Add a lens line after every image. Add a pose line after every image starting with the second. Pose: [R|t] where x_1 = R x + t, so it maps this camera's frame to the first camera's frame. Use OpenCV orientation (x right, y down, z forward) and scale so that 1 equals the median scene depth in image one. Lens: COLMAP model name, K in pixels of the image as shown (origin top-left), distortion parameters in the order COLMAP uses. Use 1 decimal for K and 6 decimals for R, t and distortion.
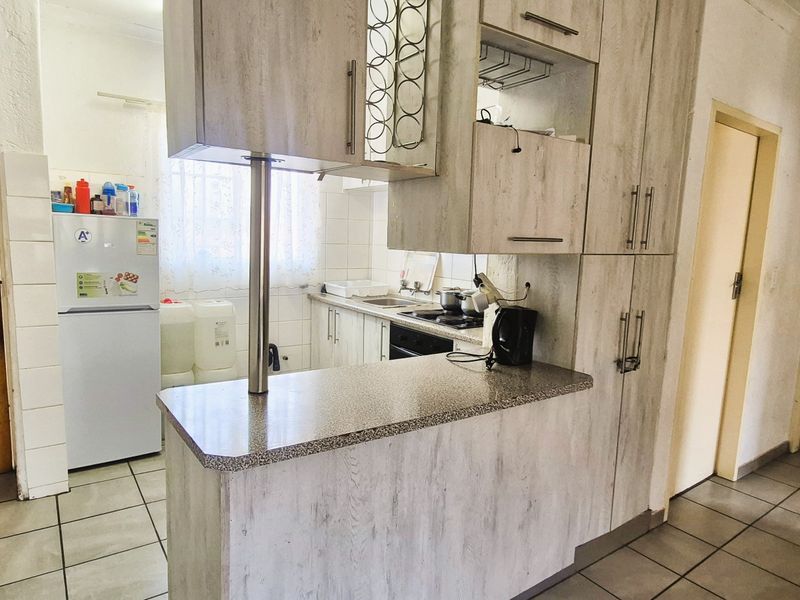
lens RADIAL K [[514.7, 0, 400.0], [0, 514.7, 300.0], [0, 0, 1]] dist [0.015521, -0.000207]
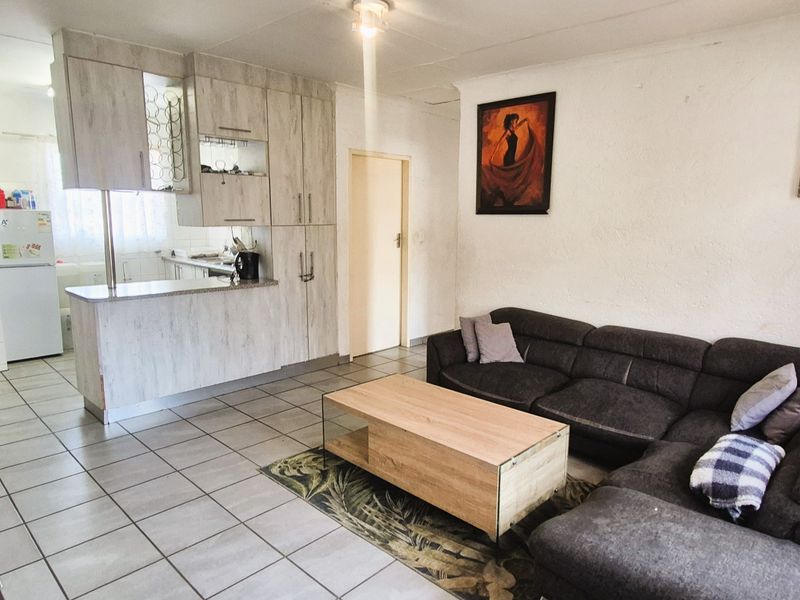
lens RADIAL K [[514.7, 0, 400.0], [0, 514.7, 300.0], [0, 0, 1]] dist [0.015521, -0.000207]
pose [[0.982815, -0.052814, 0.176874, 0.413449], [0.043715, 0.997532, 0.054951, 0.110075], [-0.179340, -0.046274, 0.982698, -1.082191]]
